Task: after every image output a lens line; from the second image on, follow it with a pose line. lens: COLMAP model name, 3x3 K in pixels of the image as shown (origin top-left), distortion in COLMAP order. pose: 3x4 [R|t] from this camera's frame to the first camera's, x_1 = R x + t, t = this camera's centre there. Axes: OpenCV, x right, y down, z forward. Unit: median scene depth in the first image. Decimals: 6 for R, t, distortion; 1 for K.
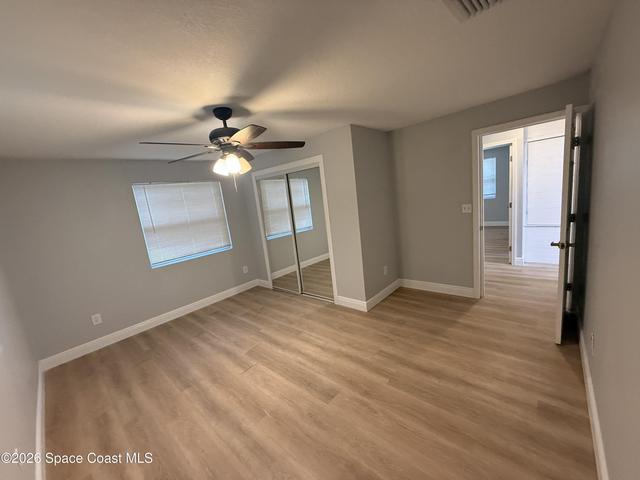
lens RADIAL K [[254.6, 0, 320.6], [0, 254.6, 239.4], [0, 0, 1]] dist [0.001450, -0.000628]
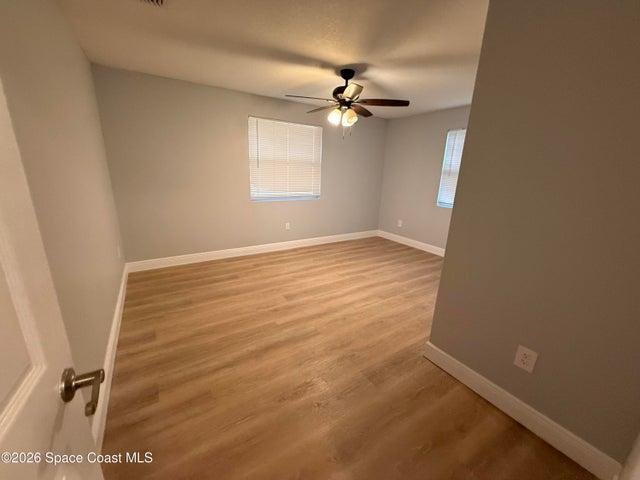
lens RADIAL K [[254.6, 0, 320.2], [0, 254.6, 239.7], [0, 0, 1]] dist [0.001450, -0.000628]
pose [[-0.256724, 0.364898, -0.894954, 0.849061], [-0.176065, 0.892836, 0.414541, -0.200005], [0.950312, 0.263993, -0.164967, 1.005384]]
